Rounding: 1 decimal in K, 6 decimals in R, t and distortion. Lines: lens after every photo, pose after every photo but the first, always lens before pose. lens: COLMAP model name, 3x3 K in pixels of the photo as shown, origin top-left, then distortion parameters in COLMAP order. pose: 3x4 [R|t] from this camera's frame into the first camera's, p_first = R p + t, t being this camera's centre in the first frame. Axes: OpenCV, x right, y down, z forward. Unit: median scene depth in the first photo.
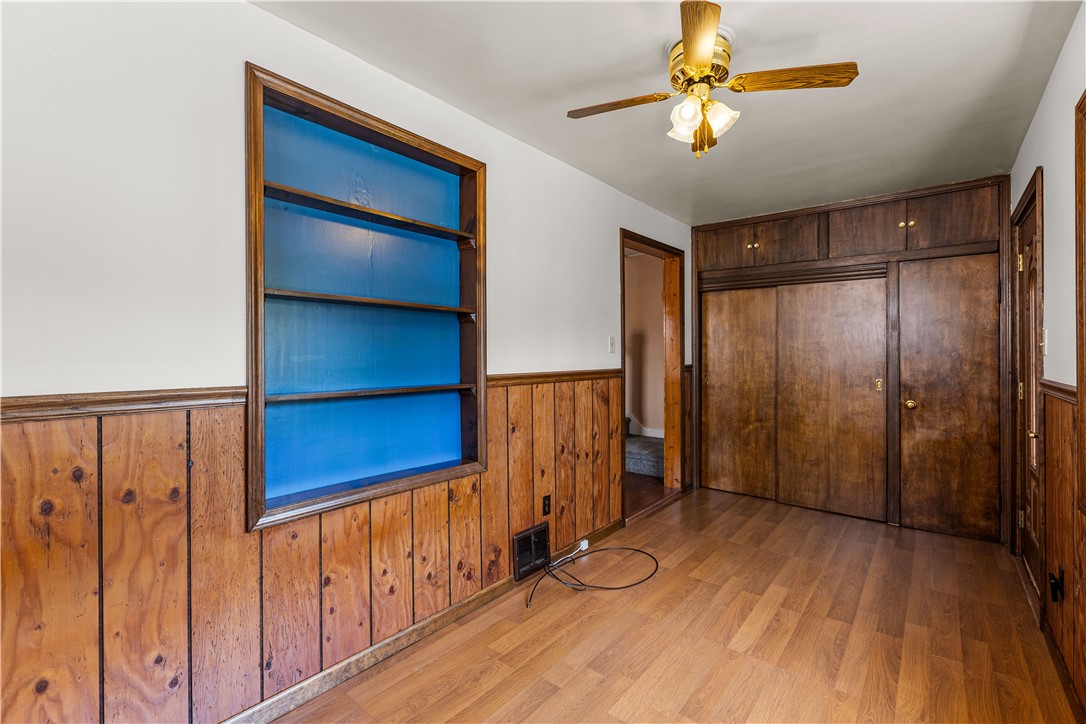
lens RADIAL K [[491.3, 0, 547.9], [0, 491.3, 358.2], [0, 0, 1]] dist [0.001243, 0.000340]
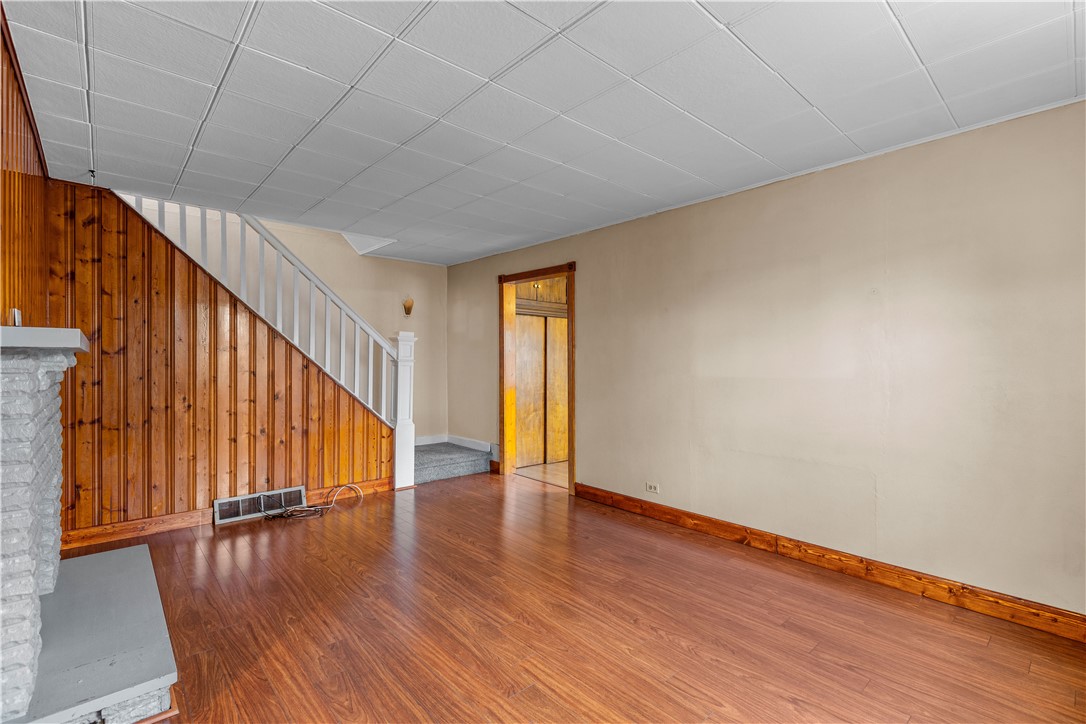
lens RADIAL K [[491.3, 0, 547.9], [0, 491.3, 358.2], [0, 0, 1]] dist [0.001243, 0.000340]
pose [[0.171321, 0.006440, 0.985194, -1.455610], [0.003637, 0.999968, -0.007169, -0.018775], [-0.985209, 0.004811, 0.171292, 1.112792]]
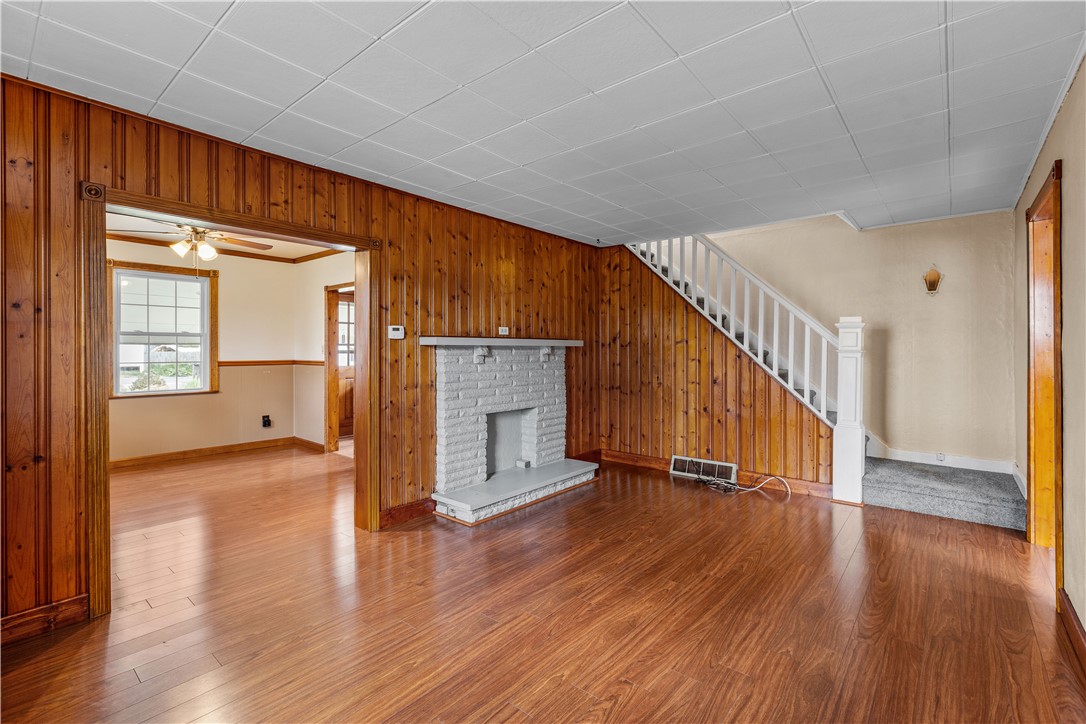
lens RADIAL K [[484.8, 0, 551.0], [0, 484.8, 349.0], [0, 0, 1]] dist [0.000663, 0.000163]
pose [[0.999627, 0.003113, -0.027150, -0.691612], [-0.003273, 0.999977, -0.005875, -0.019634], [0.027131, 0.005962, 0.999614, 0.460626]]
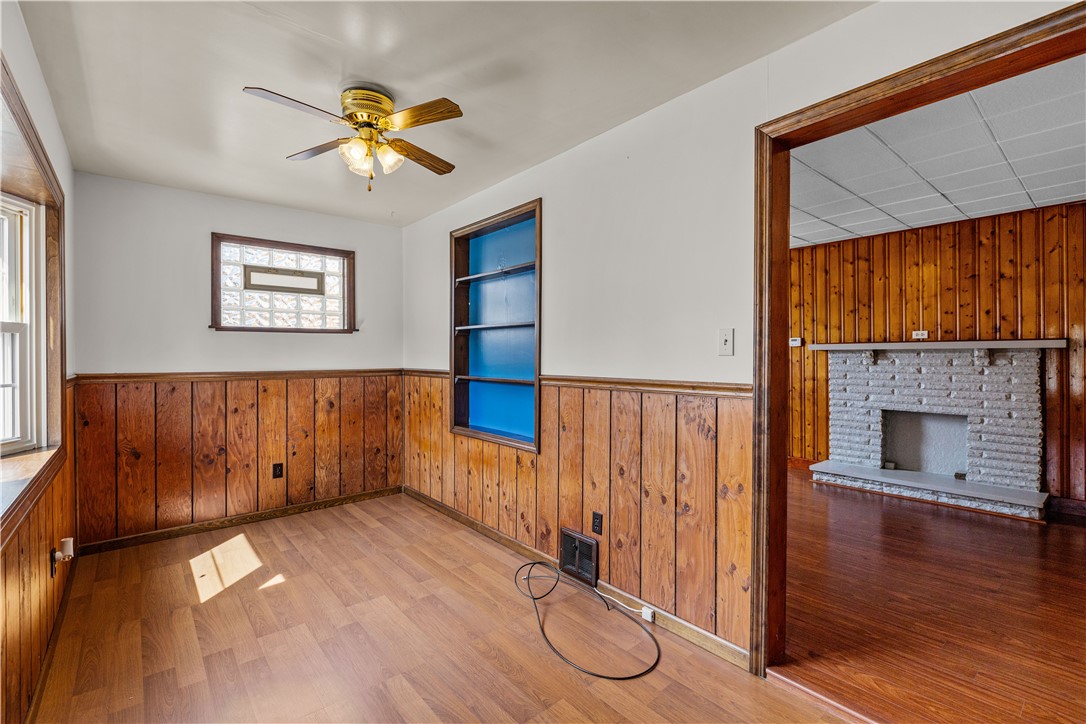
lens RADIAL K [[486.8, 0, 541.7], [0, 486.8, 358.6], [0, 0, 1]] dist [-0.001794, -0.001355]
pose [[-0.207418, 0.006247, -0.978232, 0.928580], [-0.004851, 0.999961, 0.007414, -0.013263], [0.978240, 0.006283, -0.207380, 1.115274]]
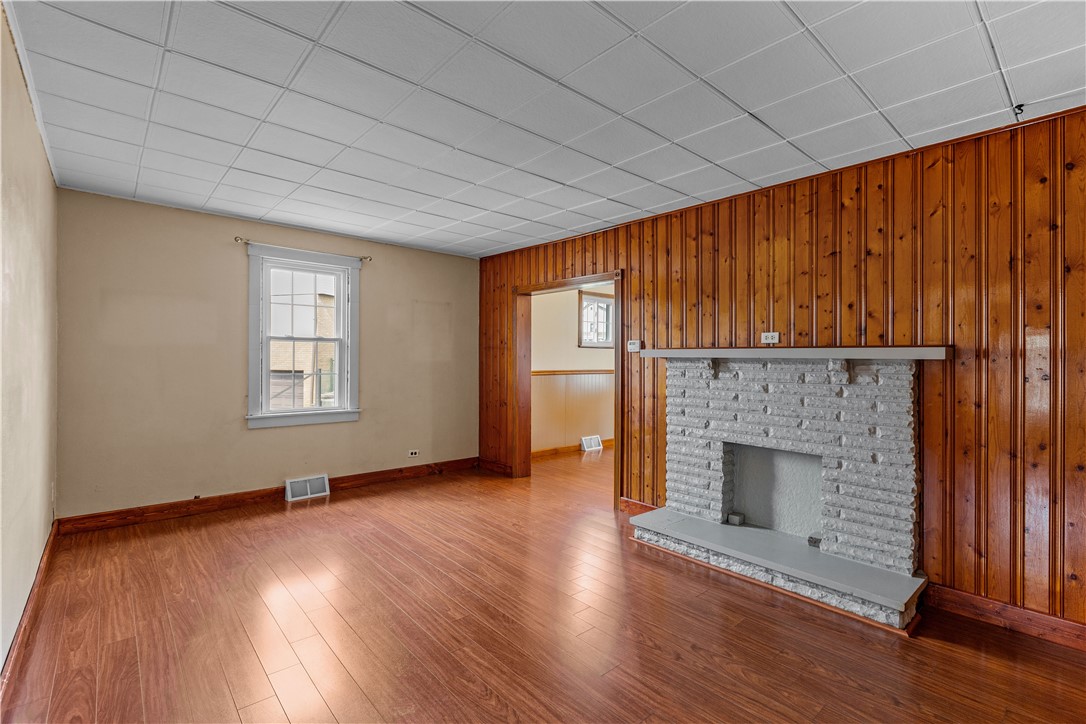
lens RADIAL K [[491.3, 0, 547.9], [0, 491.3, 358.2], [0, 0, 1]] dist [0.001243, 0.000340]
pose [[-0.173588, 0.000484, -0.984818, 0.329391], [-0.015851, 0.999869, 0.003285, -0.033926], [0.984691, 0.016181, -0.173558, 1.686558]]
